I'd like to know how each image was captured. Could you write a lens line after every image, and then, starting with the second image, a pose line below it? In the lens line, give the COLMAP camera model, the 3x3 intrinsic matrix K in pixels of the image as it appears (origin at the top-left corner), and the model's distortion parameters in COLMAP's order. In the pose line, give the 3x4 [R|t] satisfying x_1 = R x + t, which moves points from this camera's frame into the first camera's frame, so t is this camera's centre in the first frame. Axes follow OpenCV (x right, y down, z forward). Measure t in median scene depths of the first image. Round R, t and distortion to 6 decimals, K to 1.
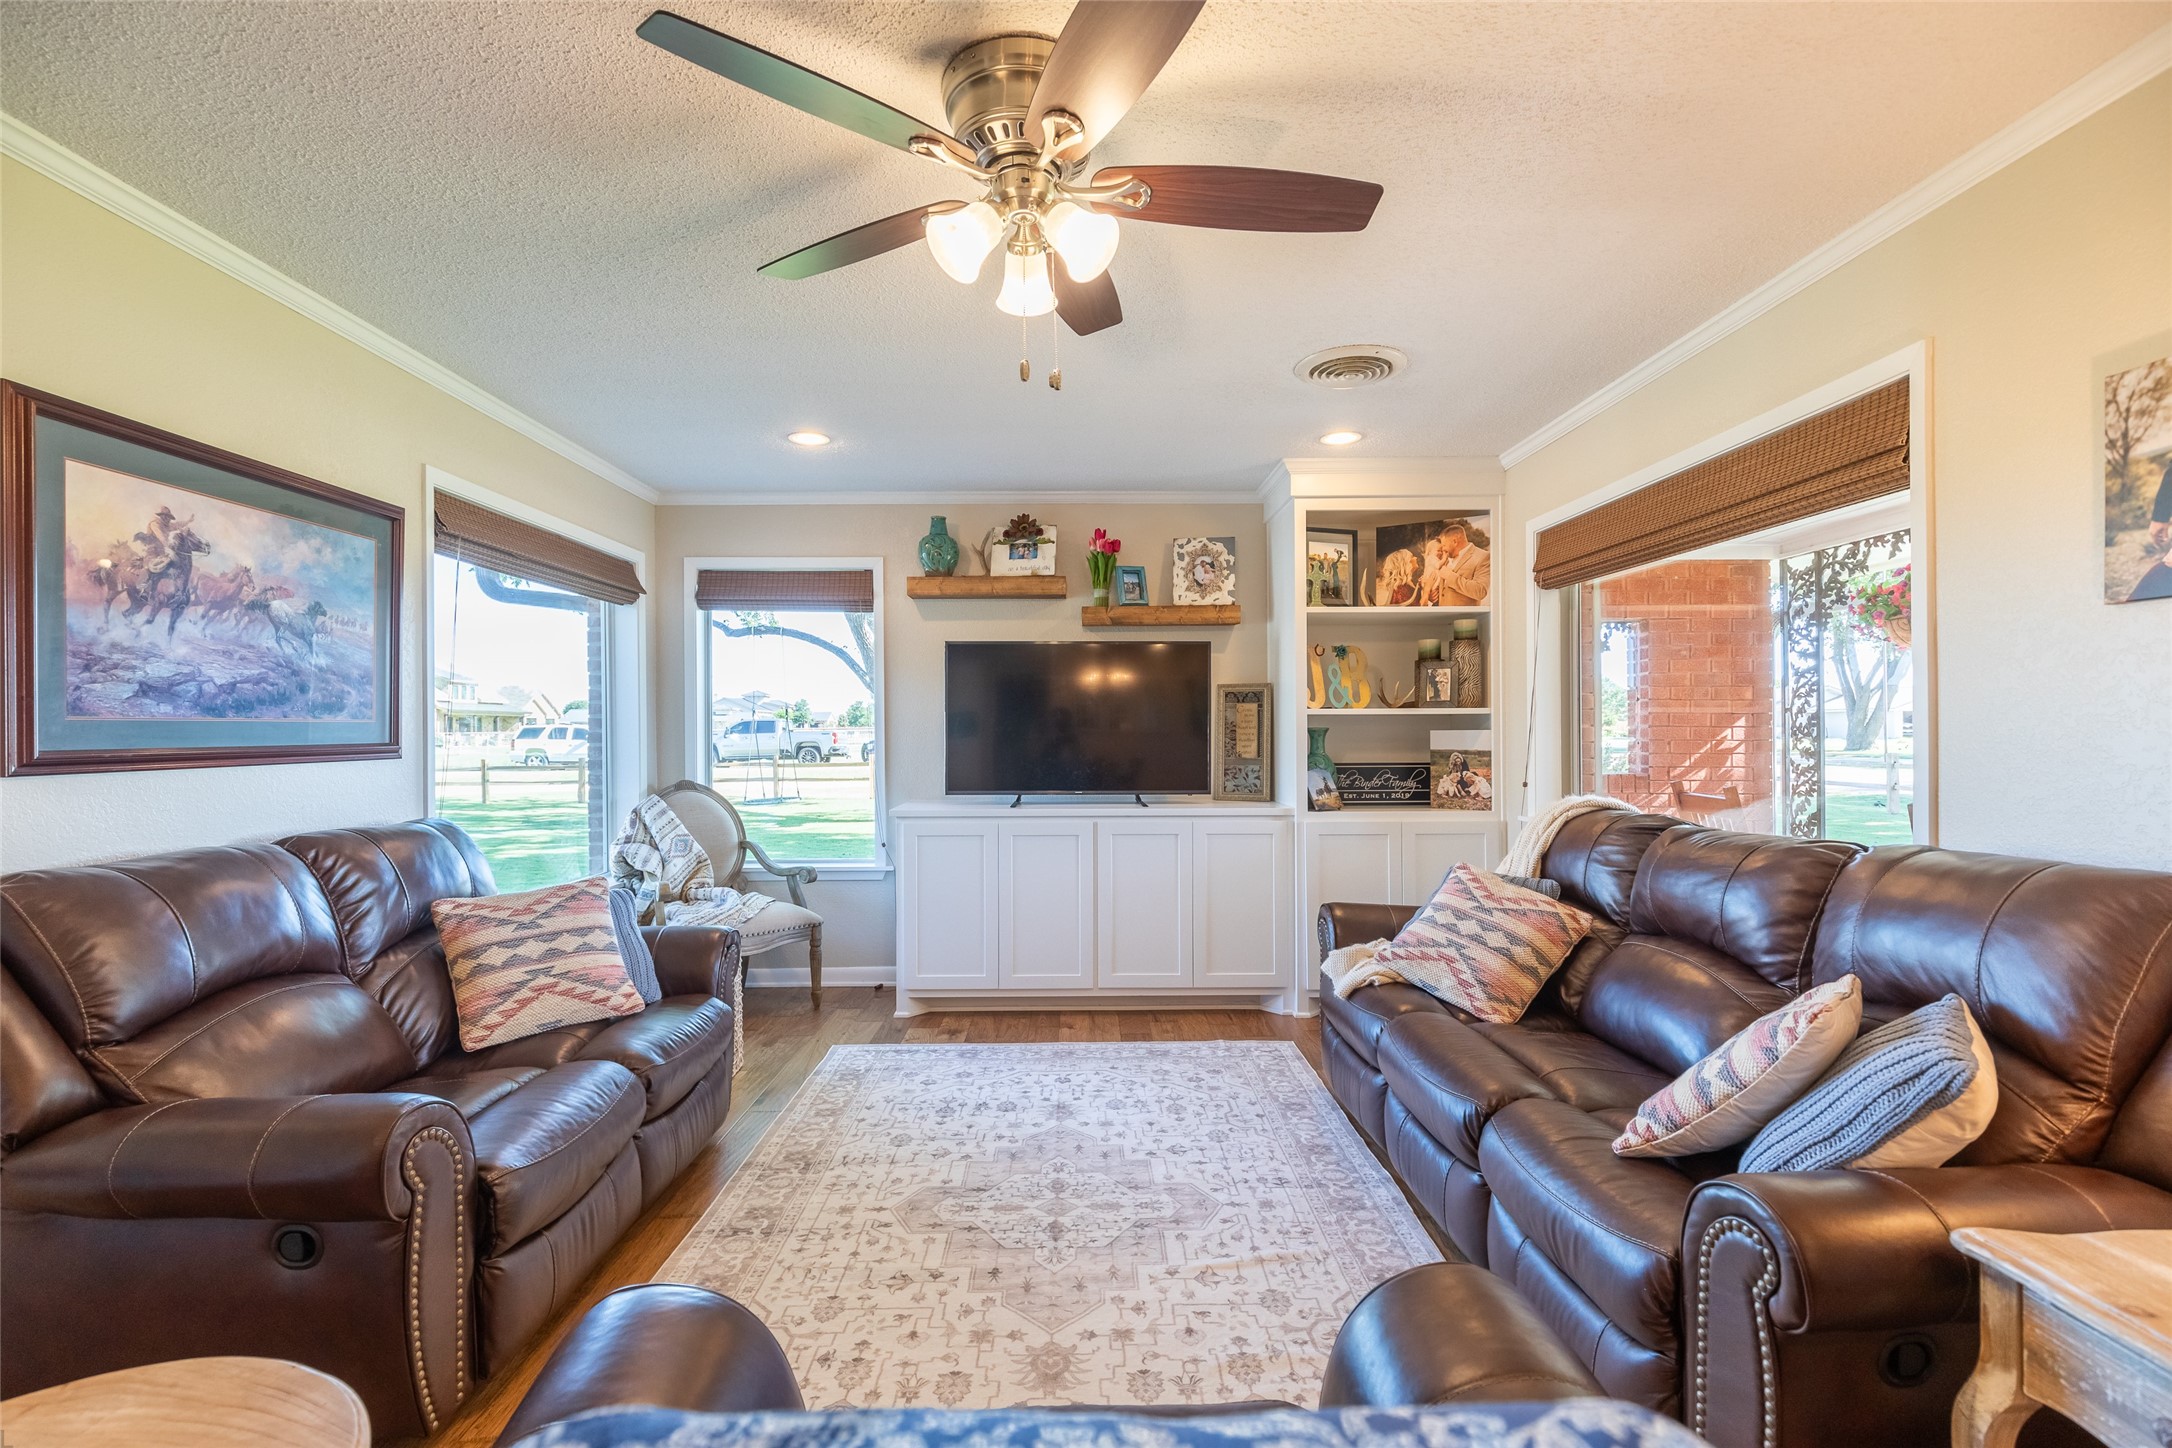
lens RADIAL K [[988.9, 0, 1090.7], [0, 988.9, 732.4], [0, 0, 1]] dist [0.001418, -0.001161]
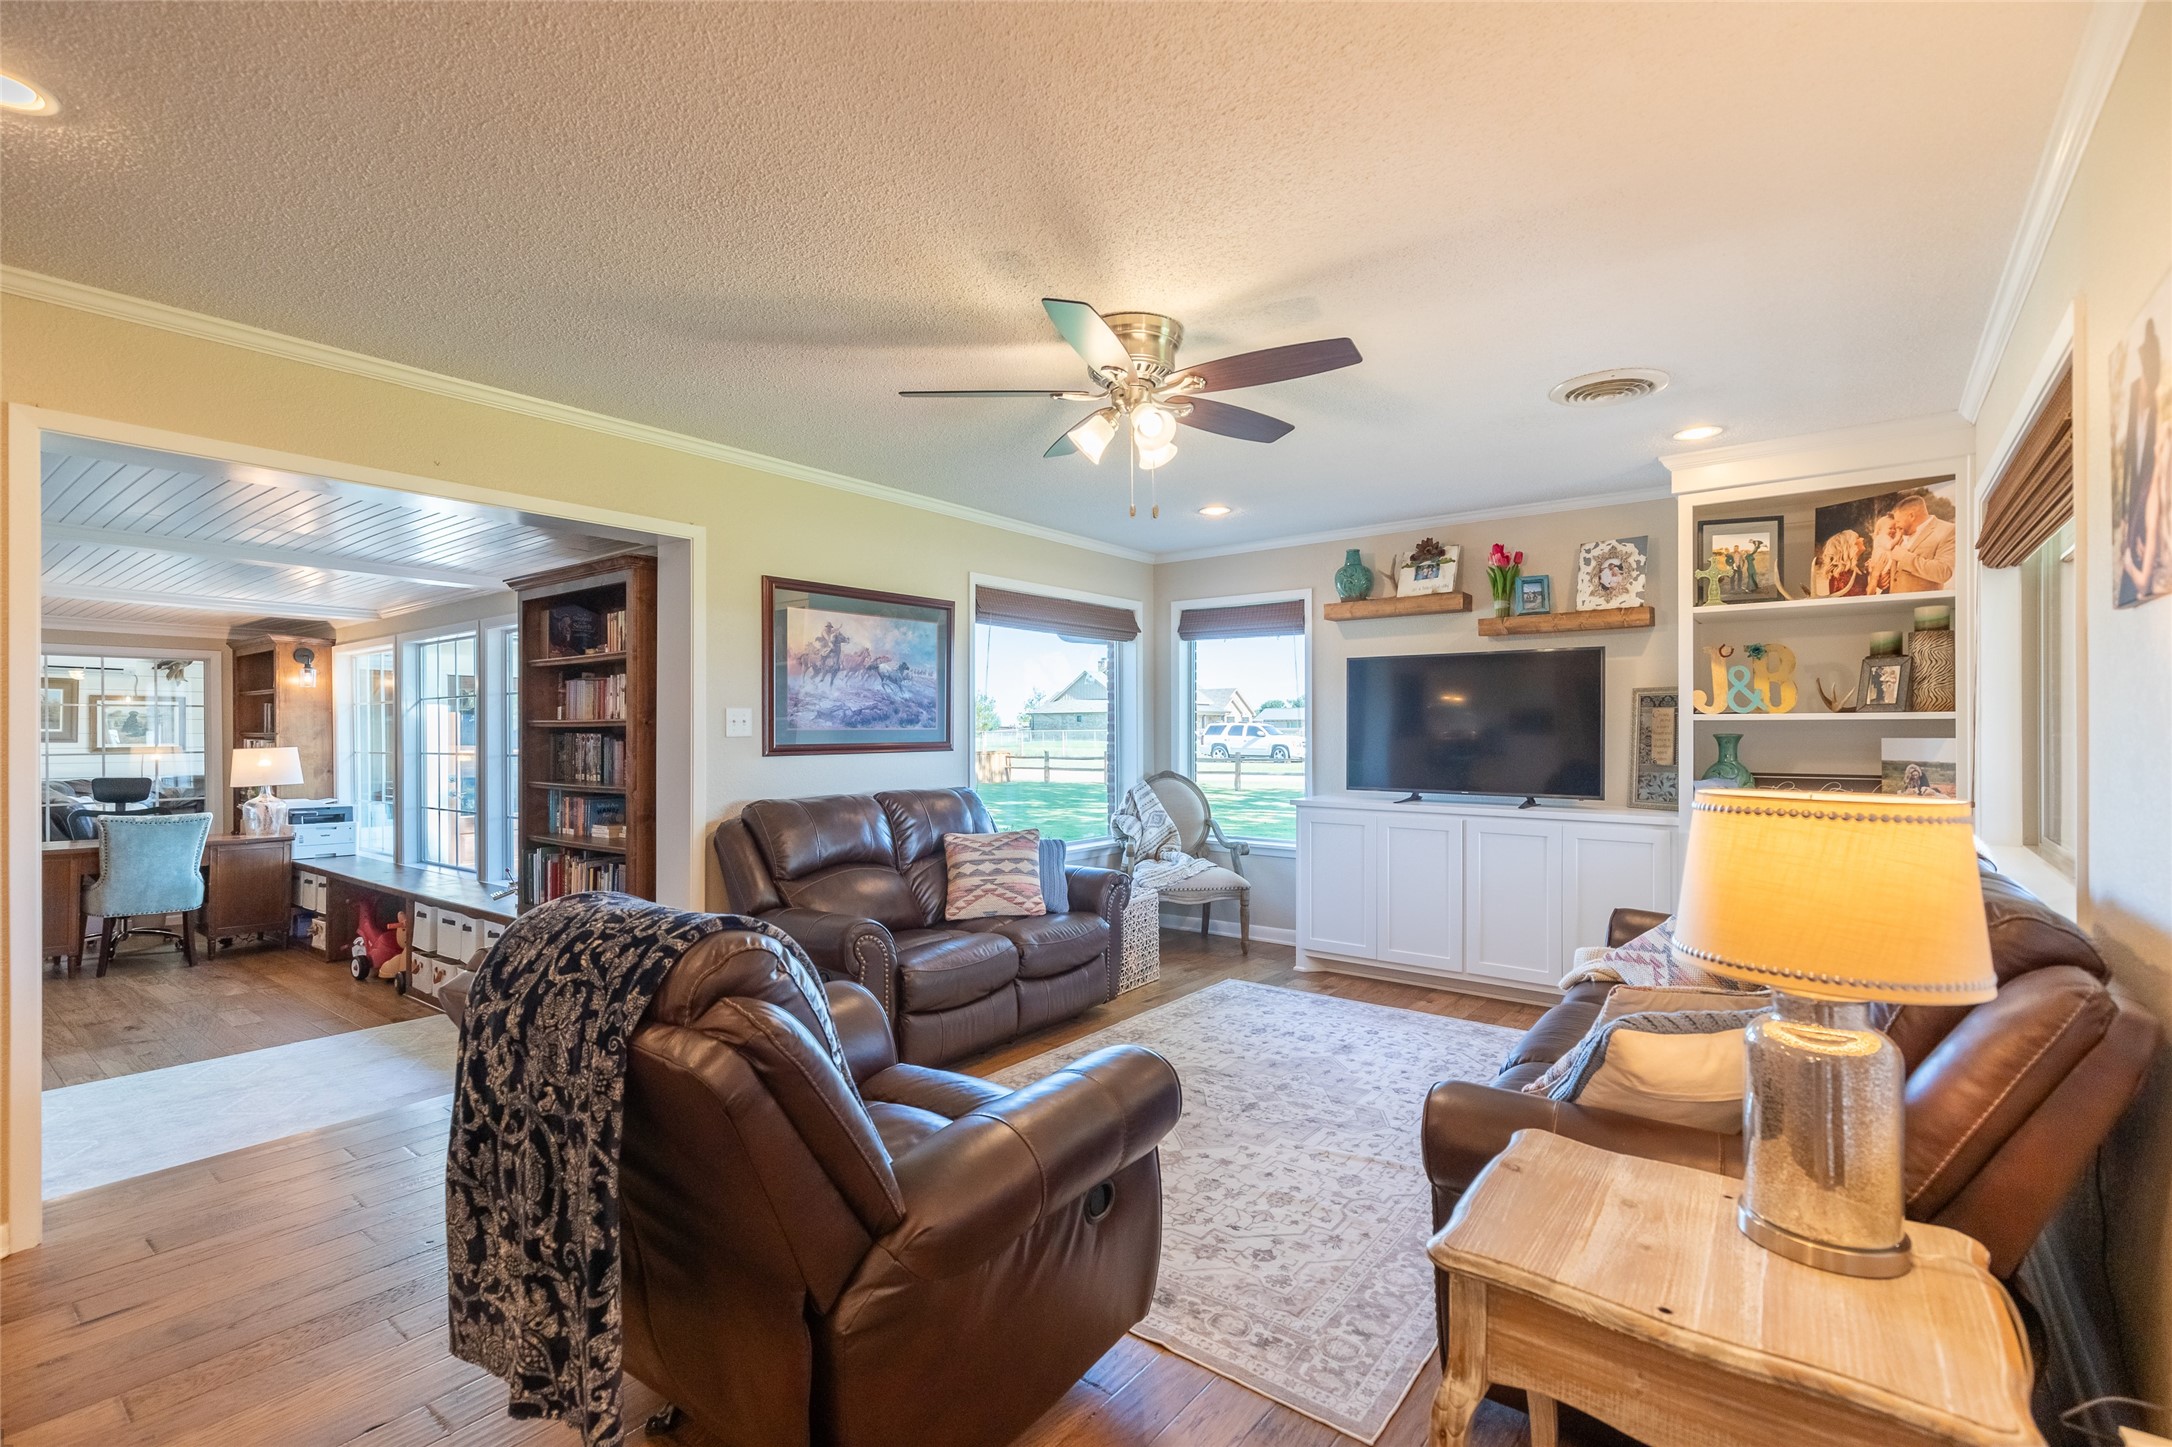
lens RADIAL K [[988.9, 0, 1068.7], [0, 988.9, 727.2], [0, 0, 1]] dist [0.001418, -0.001161]
pose [[0.773566, 0.001440, -0.633714, 0.374909], [-0.002973, 0.999995, -0.001357, -0.008766], [0.633708, 0.002934, 0.773567, -0.123774]]
